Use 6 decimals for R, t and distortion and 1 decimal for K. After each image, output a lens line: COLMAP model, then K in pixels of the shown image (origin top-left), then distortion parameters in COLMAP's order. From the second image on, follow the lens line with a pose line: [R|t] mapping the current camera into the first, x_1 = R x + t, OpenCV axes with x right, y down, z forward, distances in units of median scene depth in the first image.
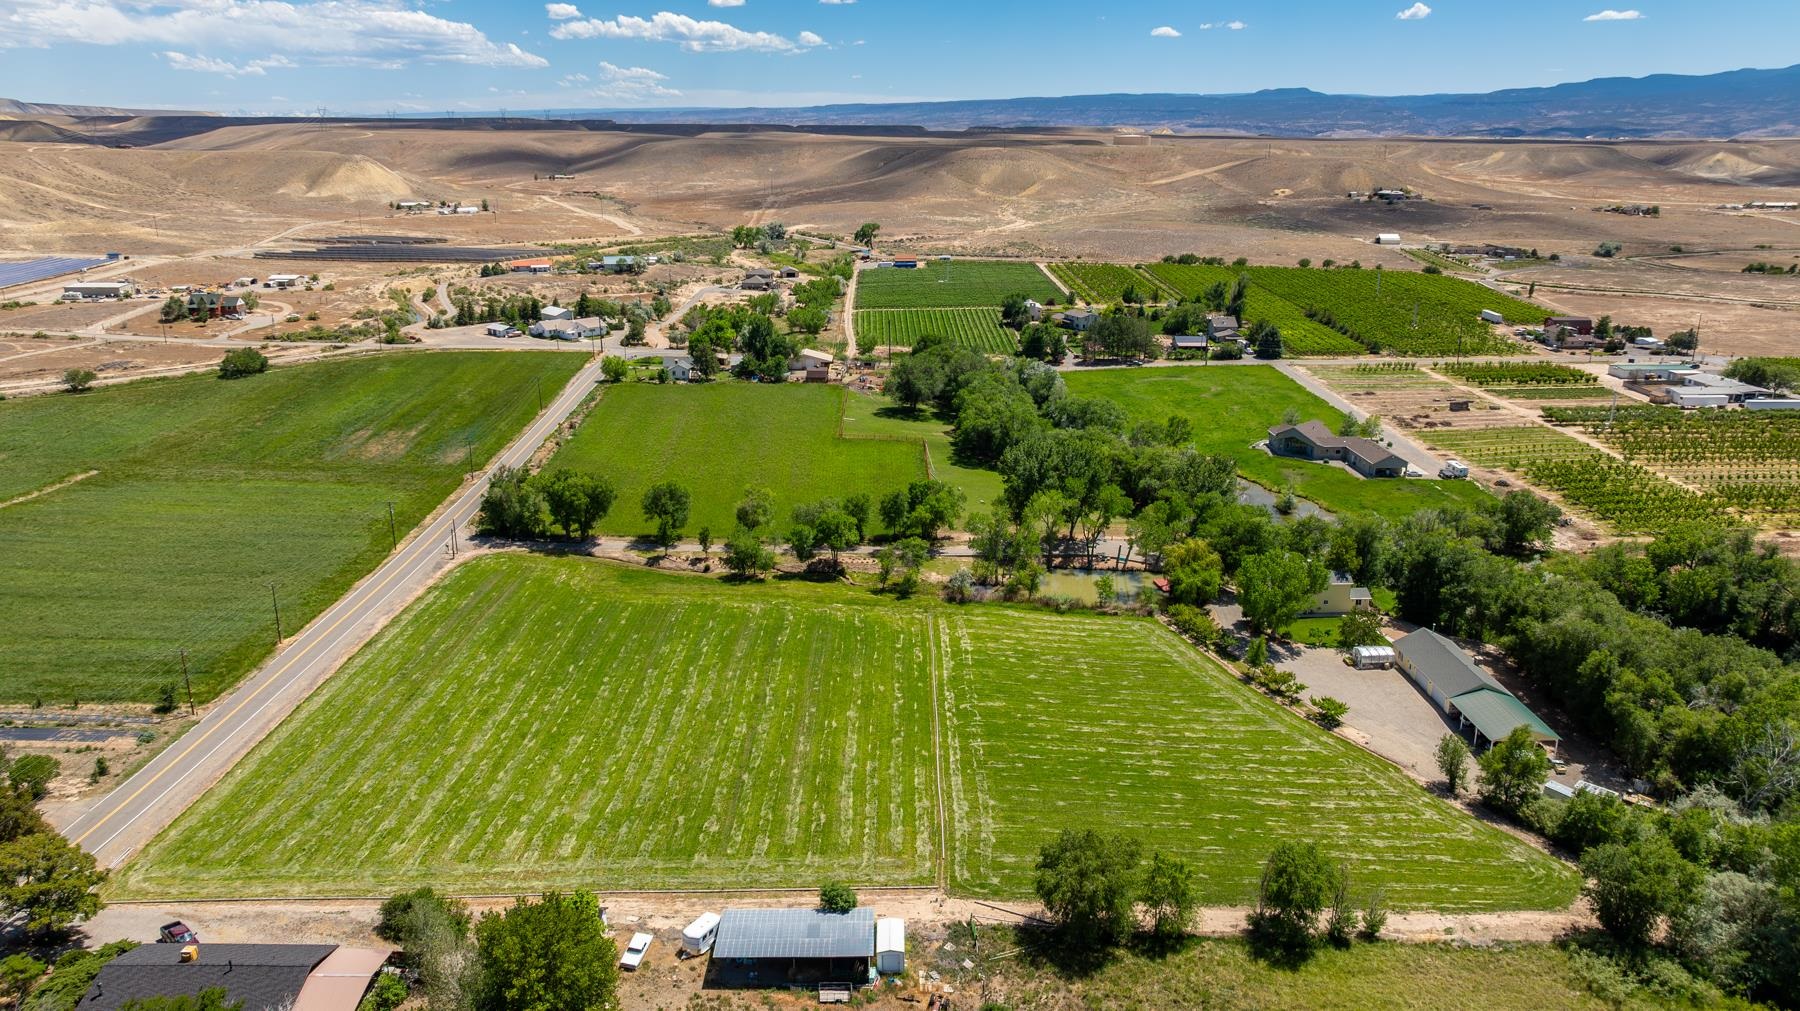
lens RADIAL K [[1262.8, 0, 898.7], [0, 1262.8, 510.8], [0, 0, 1]] dist [-0.031367, 0.032610]
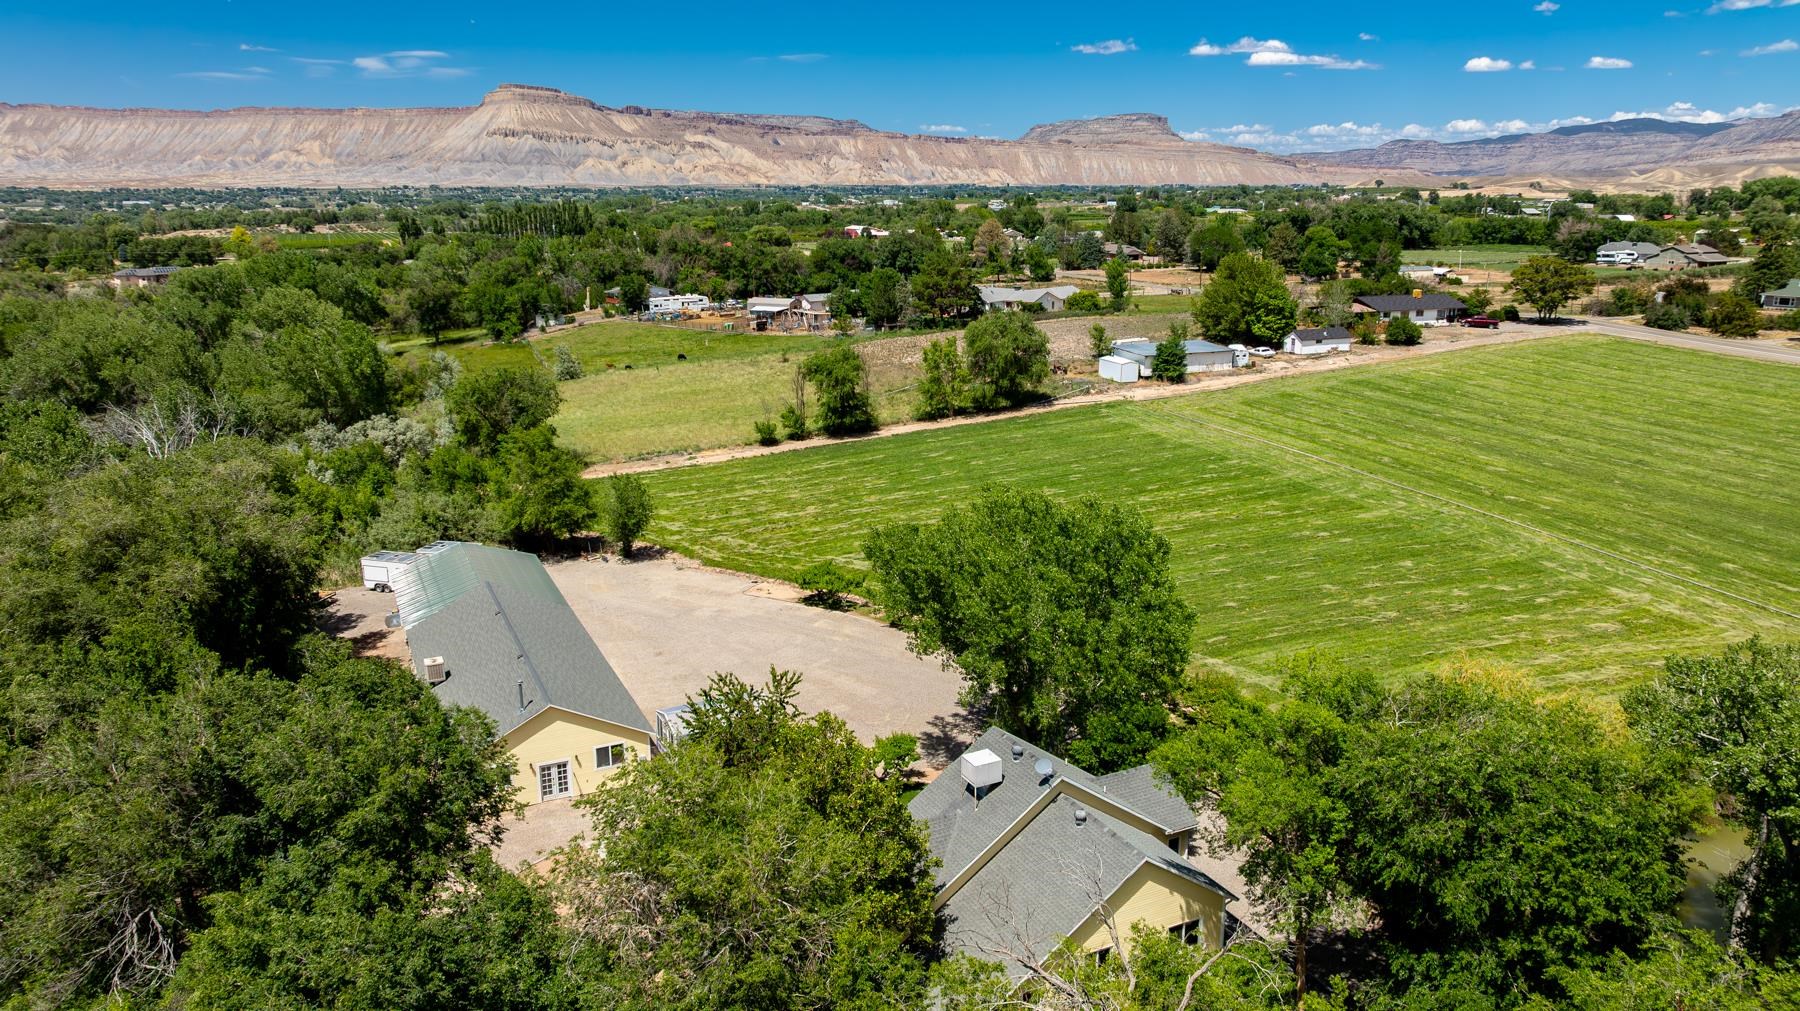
lens RADIAL K [[1262.8, 0, 913.4], [0, 1262.8, 501.9], [0, 0, 1]] dist [-0.031367, 0.032610]
pose [[-0.910294, 0.108476, -0.399498, 0.389550], [-0.114276, 0.861708, 0.494369, -0.089266], [0.397878, 0.495674, -0.772011, 1.063935]]
